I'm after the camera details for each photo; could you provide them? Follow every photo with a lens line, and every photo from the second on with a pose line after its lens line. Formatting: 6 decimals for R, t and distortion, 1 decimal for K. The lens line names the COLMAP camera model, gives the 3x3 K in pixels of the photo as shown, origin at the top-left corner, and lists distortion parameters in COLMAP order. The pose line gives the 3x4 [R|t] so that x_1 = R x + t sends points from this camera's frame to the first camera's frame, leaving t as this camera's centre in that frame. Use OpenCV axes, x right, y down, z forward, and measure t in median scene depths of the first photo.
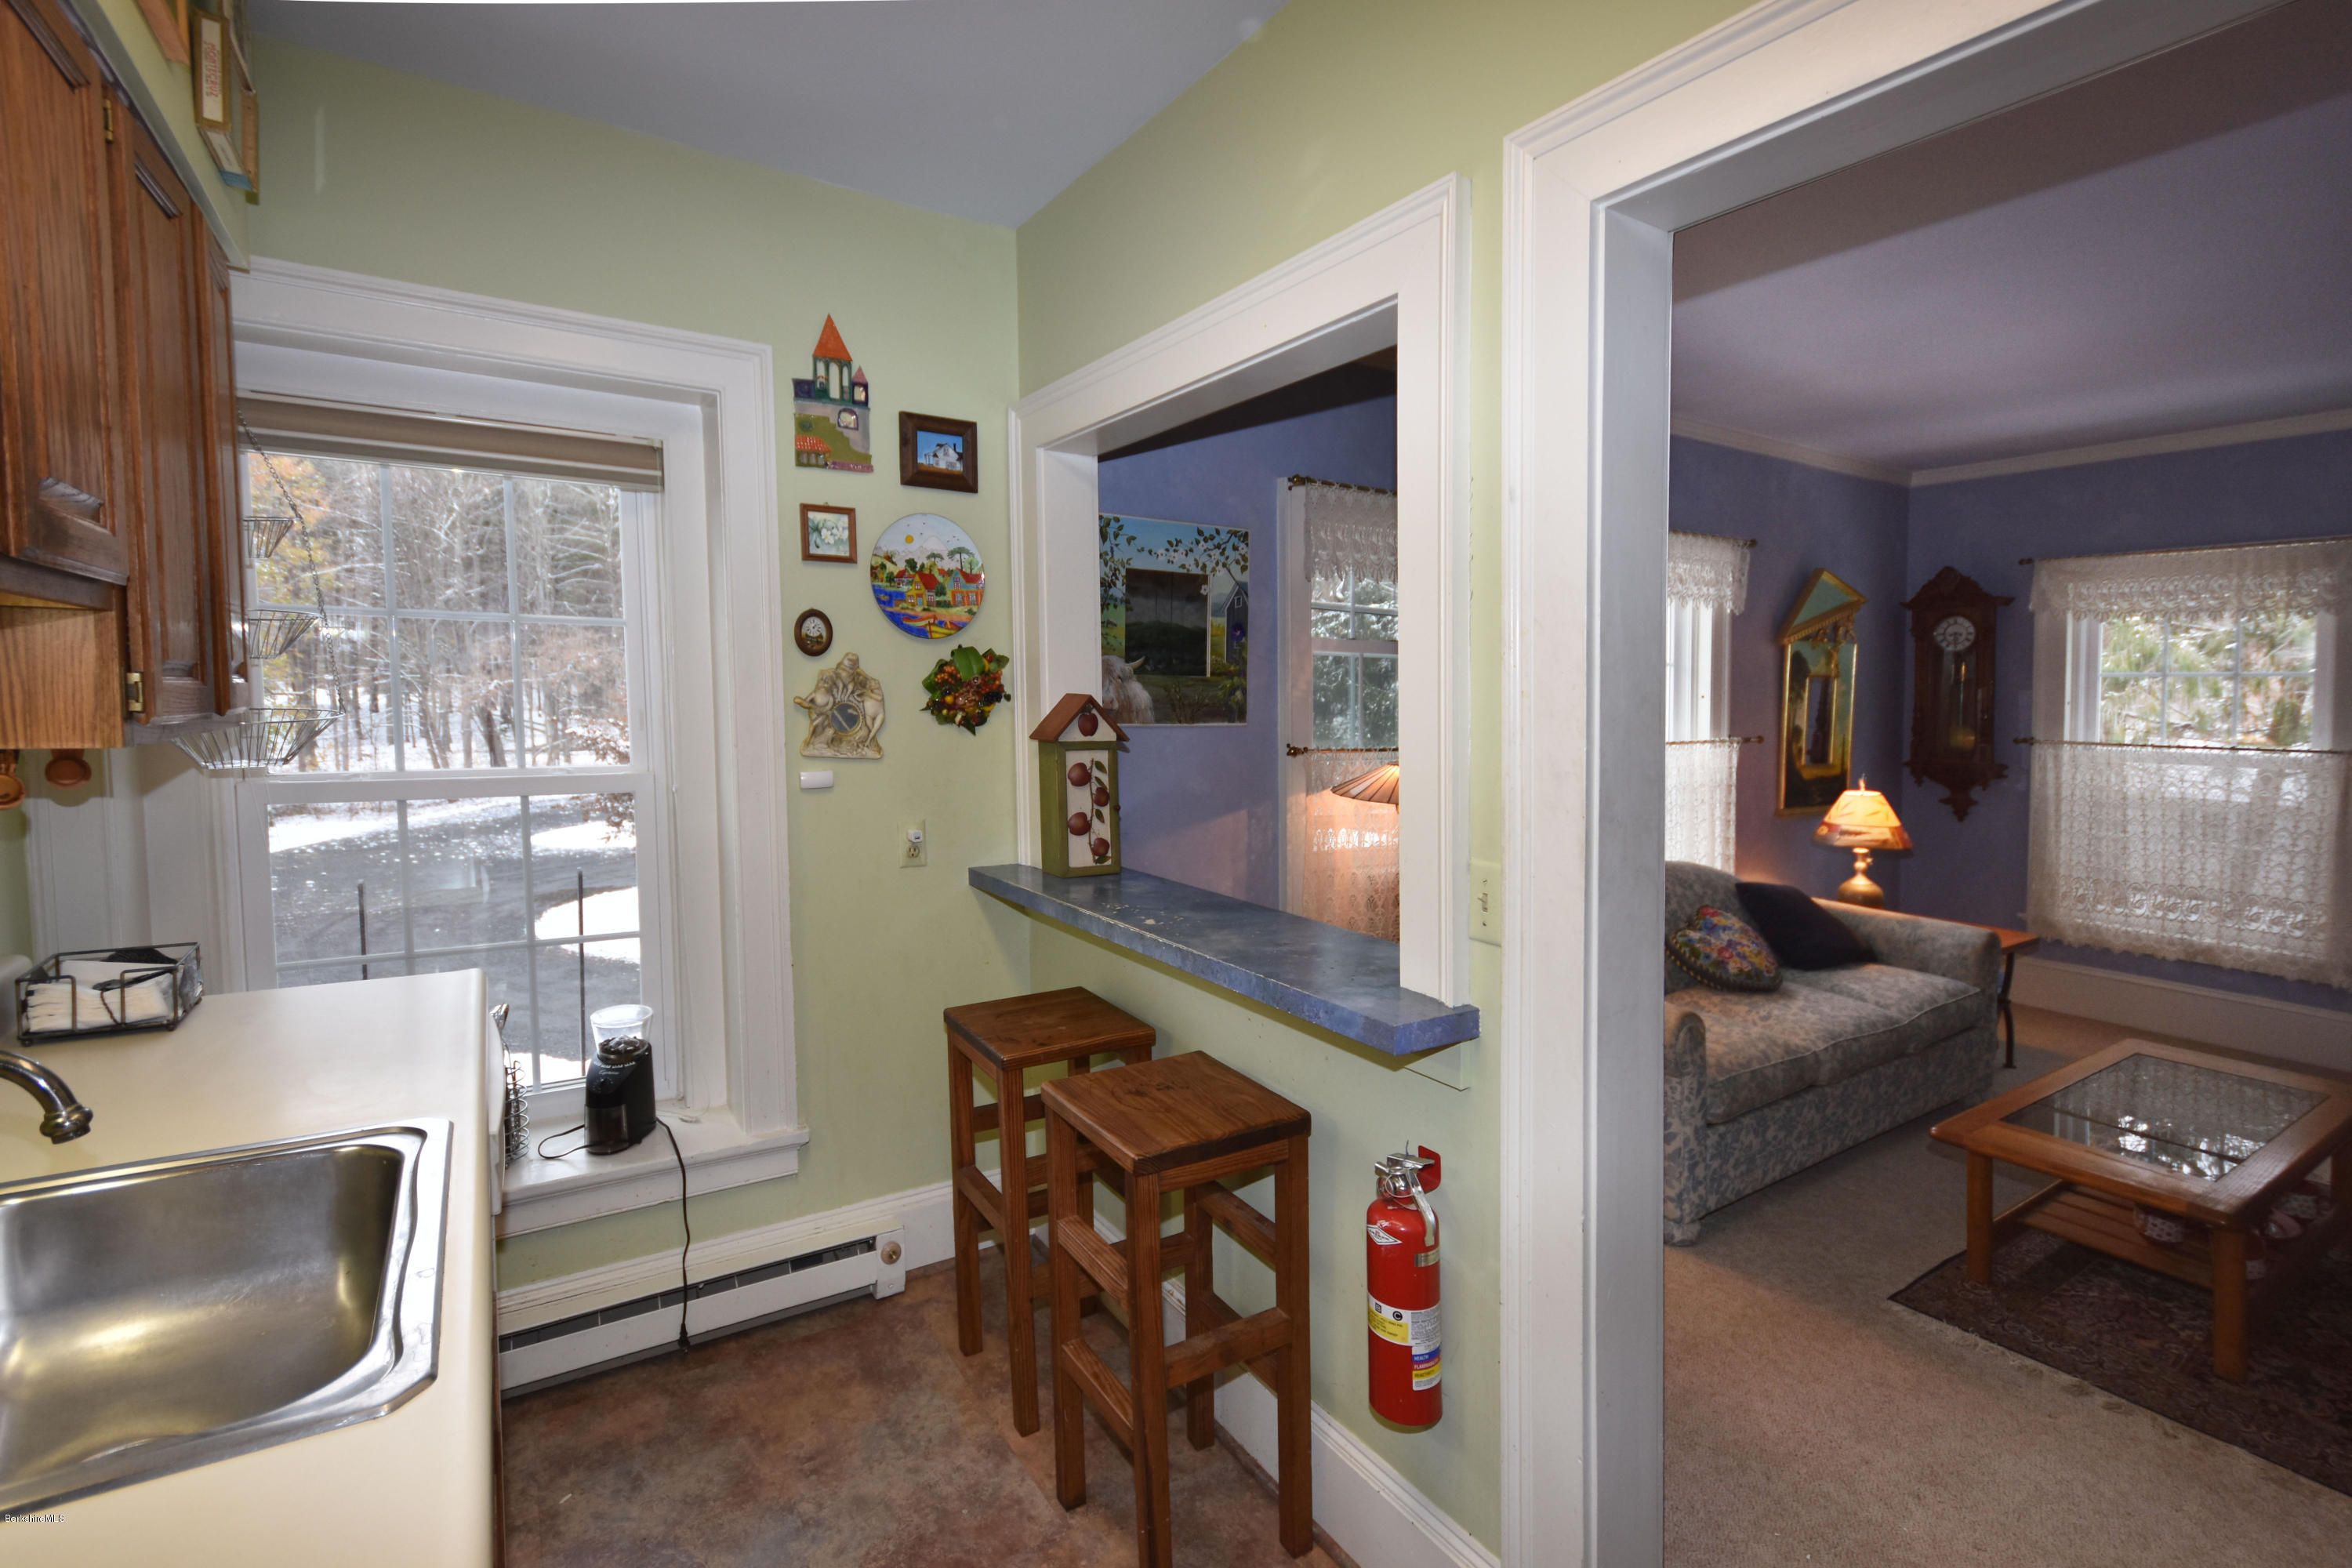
lens RADIAL K [[1116.4, 0, 1140.9], [0, 1116.4, 714.2], [0, 0, 1]] dist [0.015076, -0.002064]
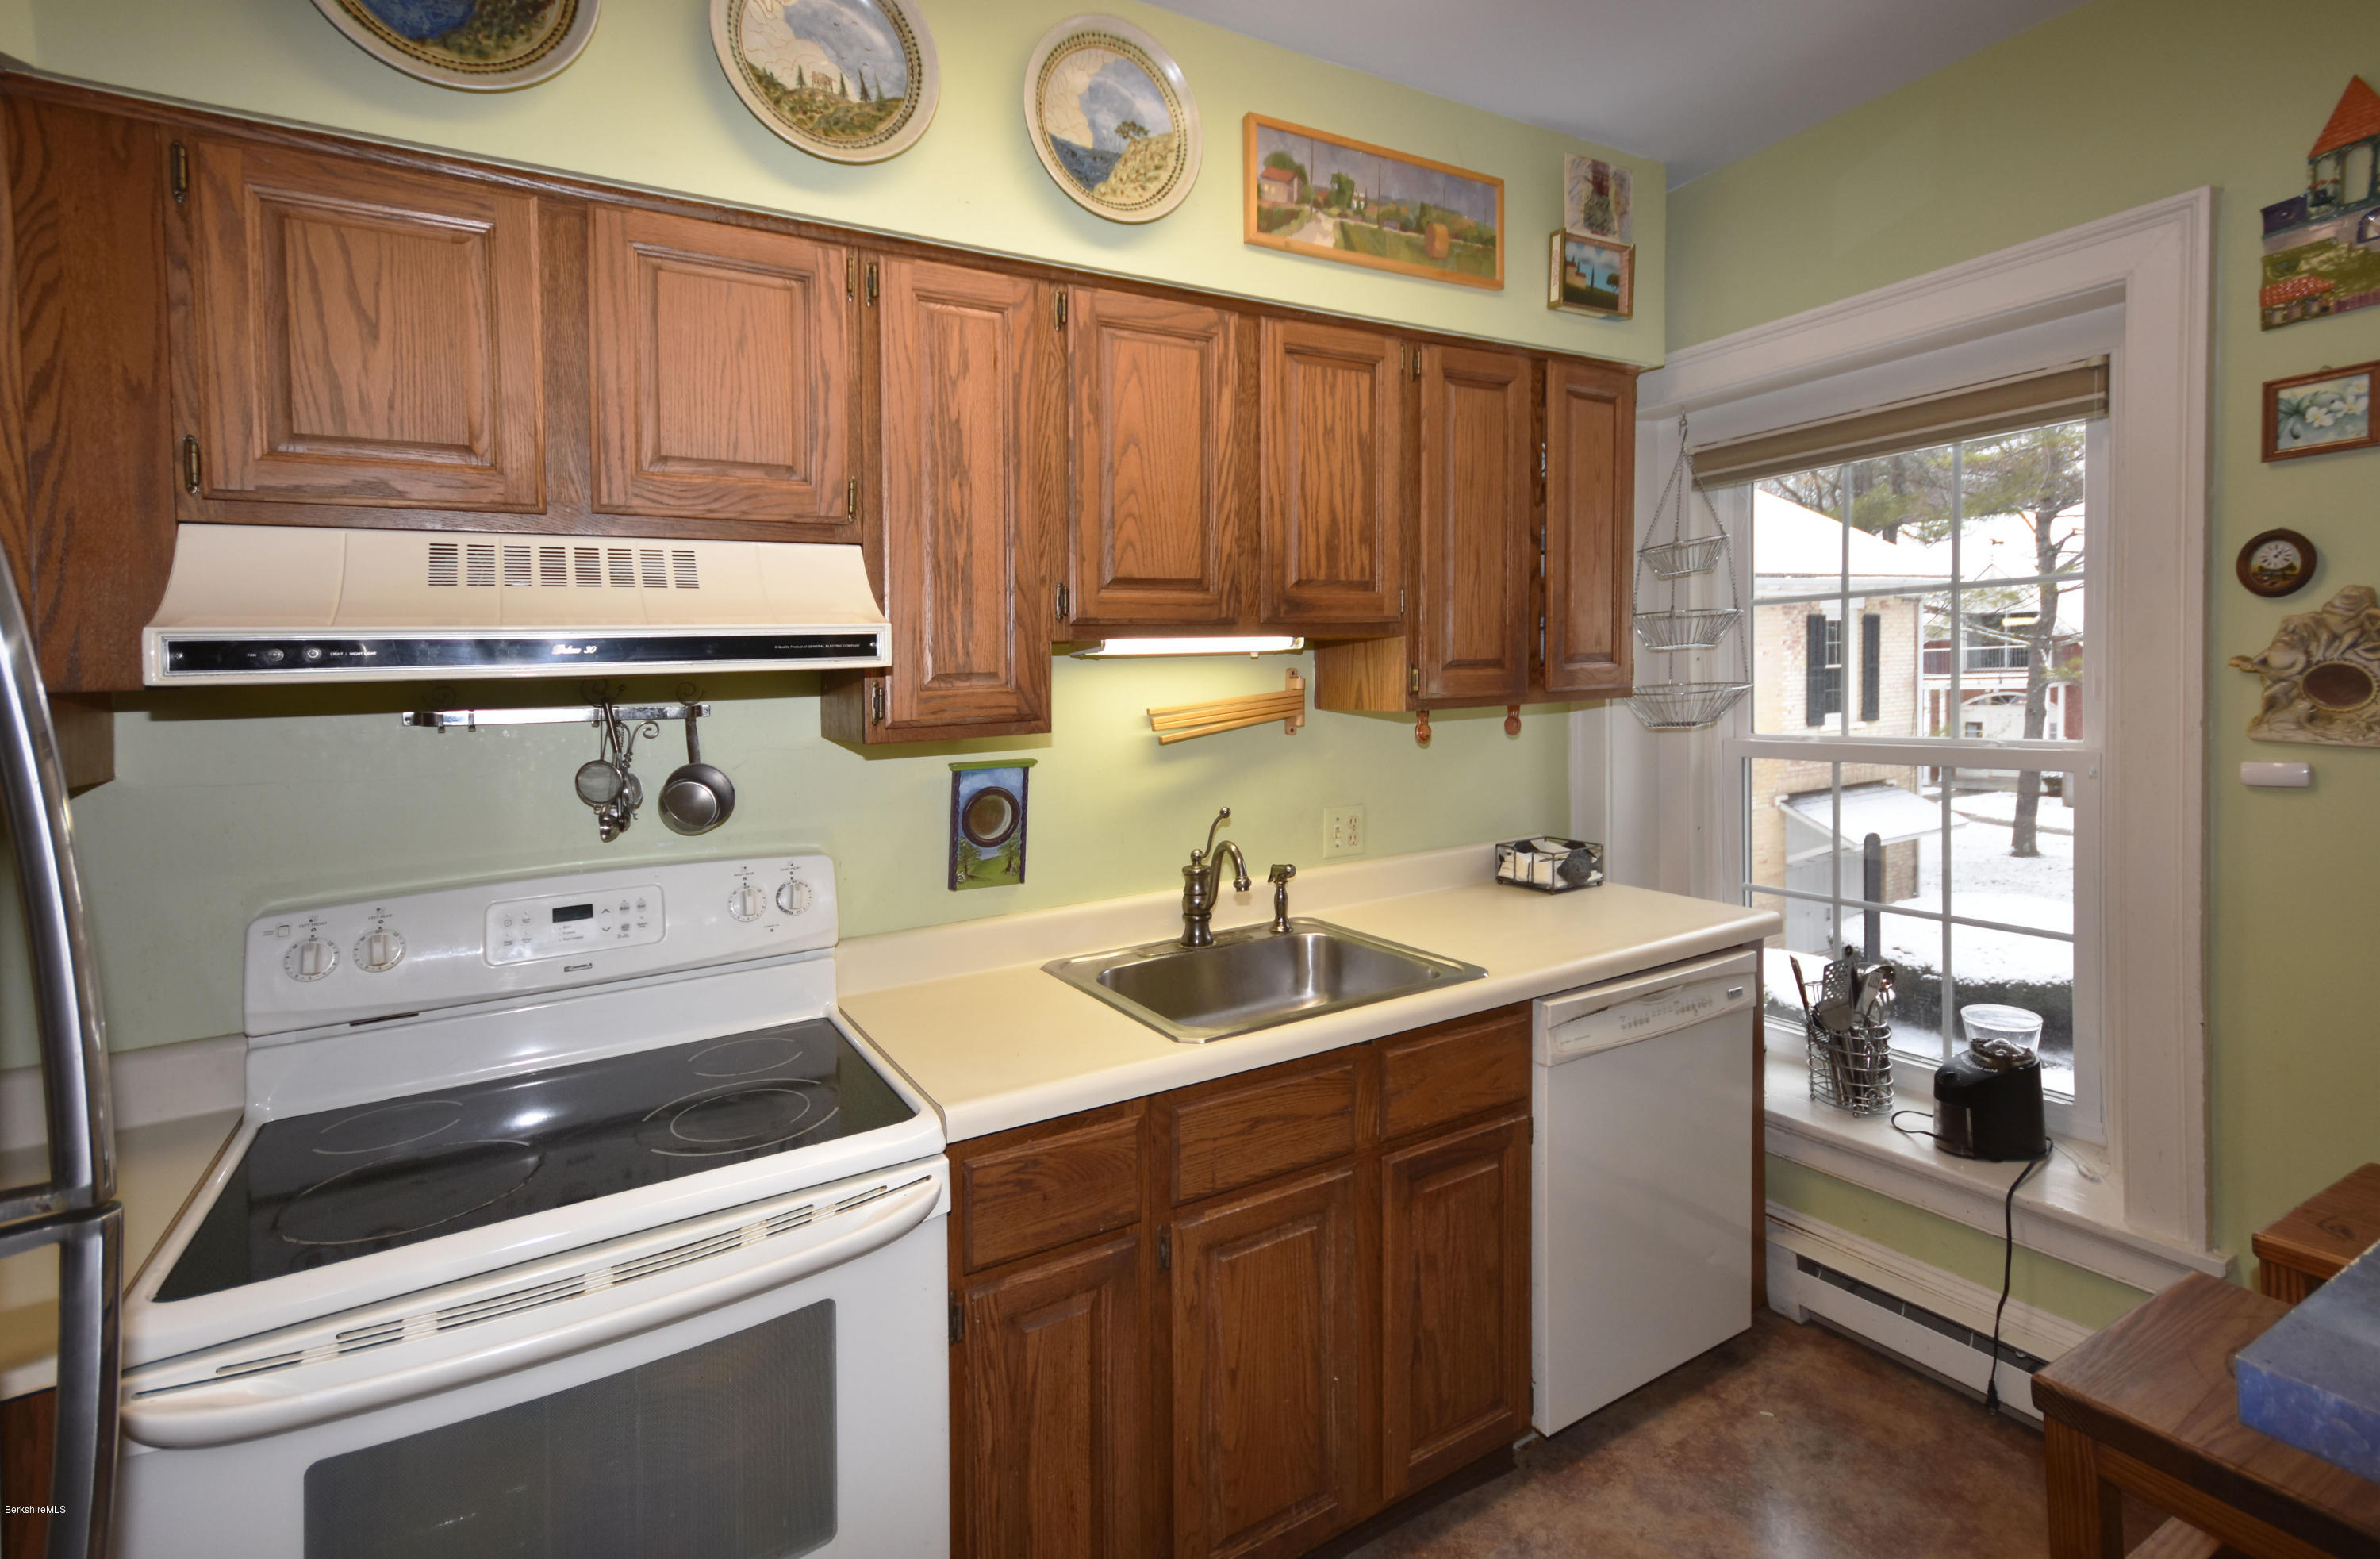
lens RADIAL K [[1173.8, 0, 1261.8], [0, 1173.8, 671.4], [0, 0, 1]] dist [0.020133, -0.004482]
pose [[-0.012948, -0.019038, -0.999735, 0.458258], [0.011293, 0.999752, -0.019185, 0.001288], [0.999852, -0.011538, -0.012730, 0.382334]]
